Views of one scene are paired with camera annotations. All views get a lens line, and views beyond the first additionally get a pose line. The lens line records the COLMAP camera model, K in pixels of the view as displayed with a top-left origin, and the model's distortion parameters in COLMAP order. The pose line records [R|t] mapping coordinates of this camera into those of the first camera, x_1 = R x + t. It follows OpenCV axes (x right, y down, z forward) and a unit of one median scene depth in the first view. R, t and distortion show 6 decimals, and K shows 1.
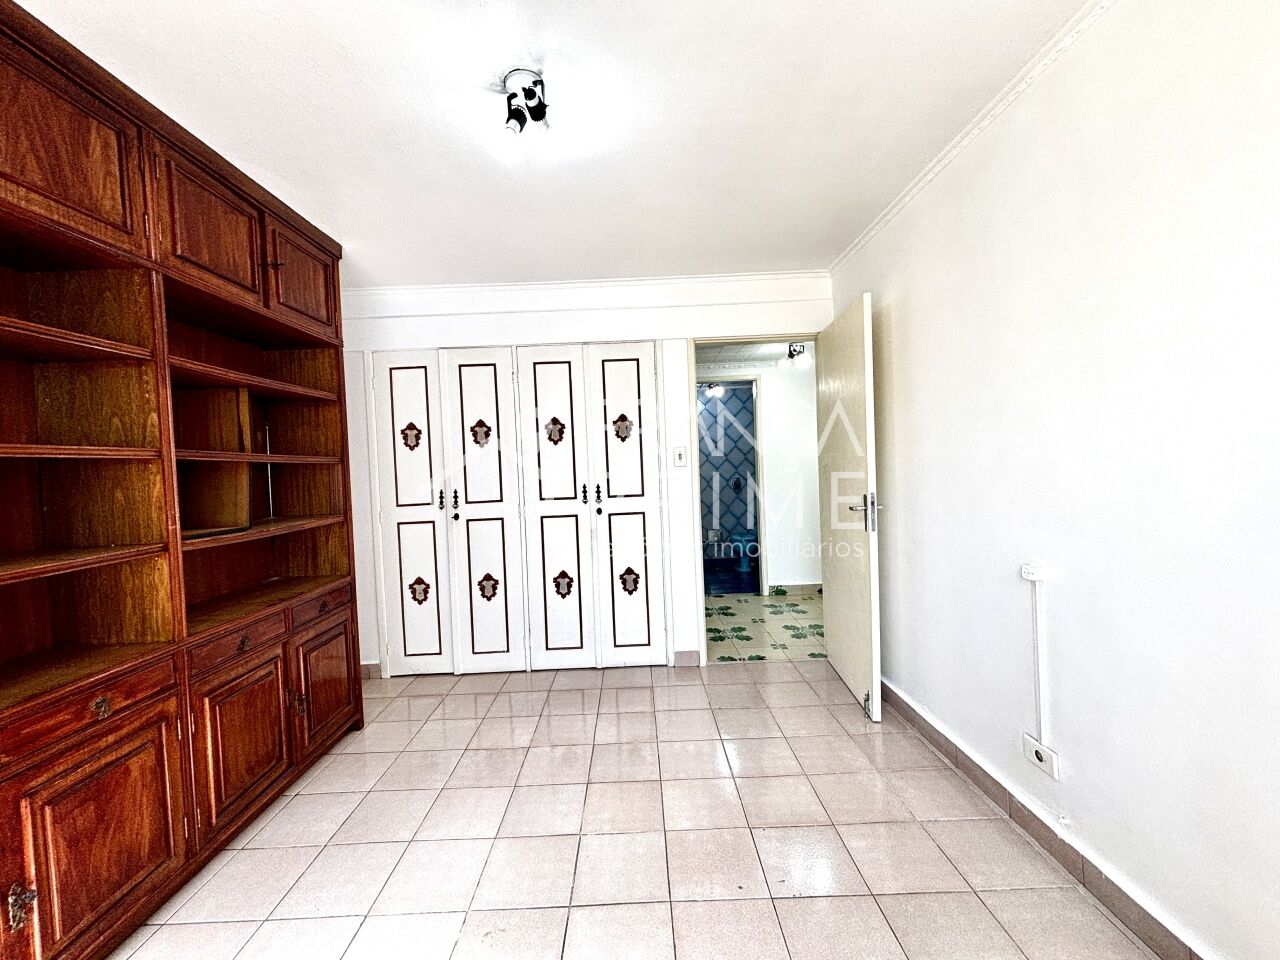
lens RADIAL K [[514.6, 0, 636.2], [0, 514.6, 478.7], [0, 0, 1]] dist [0.002253, 0.000527]
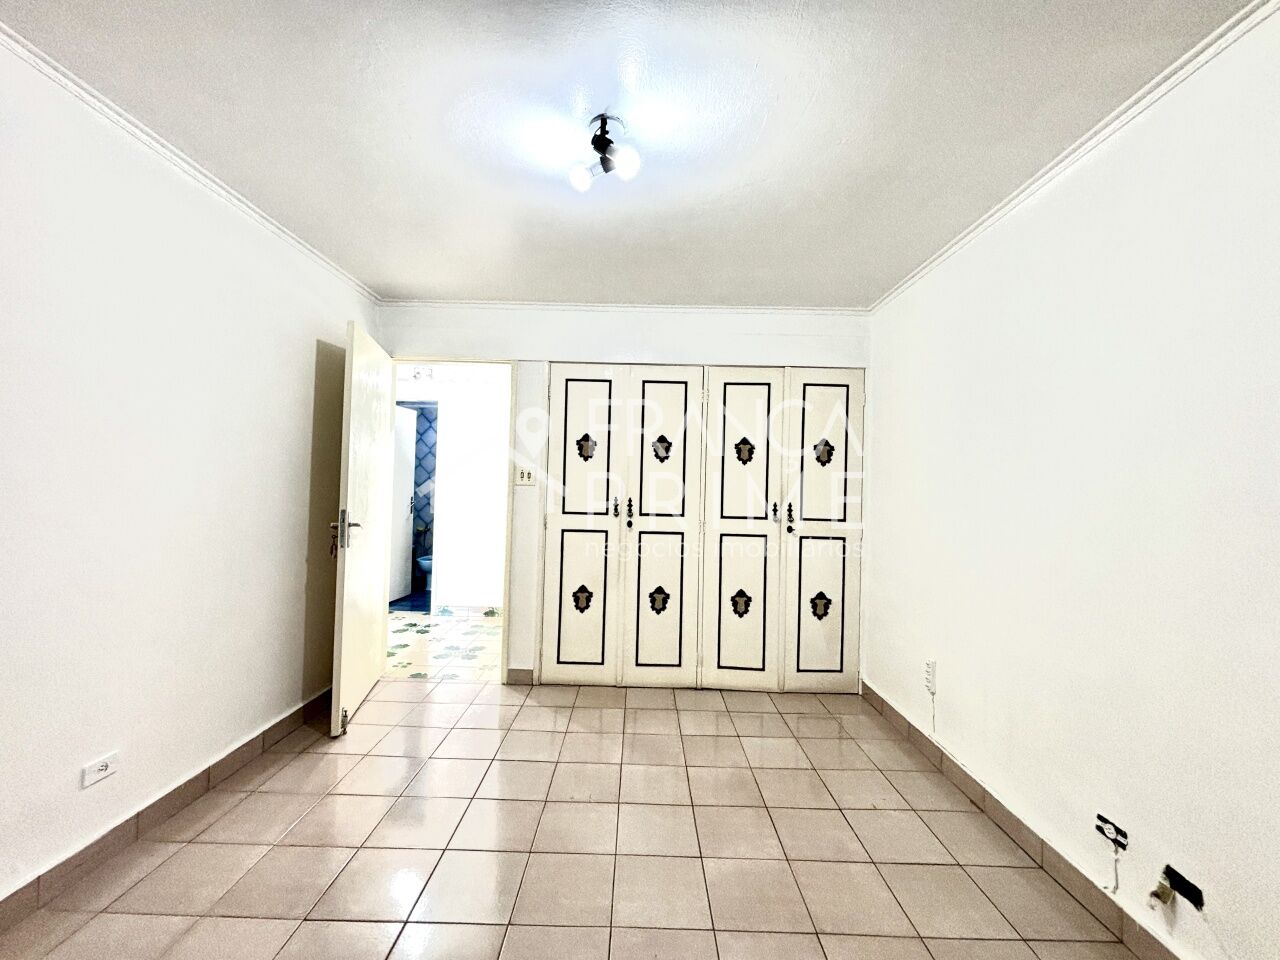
lens RADIAL K [[507.1, 0, 636.6], [0, 507.1, 476.1], [0, 0, 1]] dist [-0.002799, -0.000224]
pose [[0.997737, 0.065676, -0.014399, -0.170678], [-0.066235, 0.996893, -0.042618, 0.006680], [0.011555, 0.043475, 0.998988, 0.000114]]
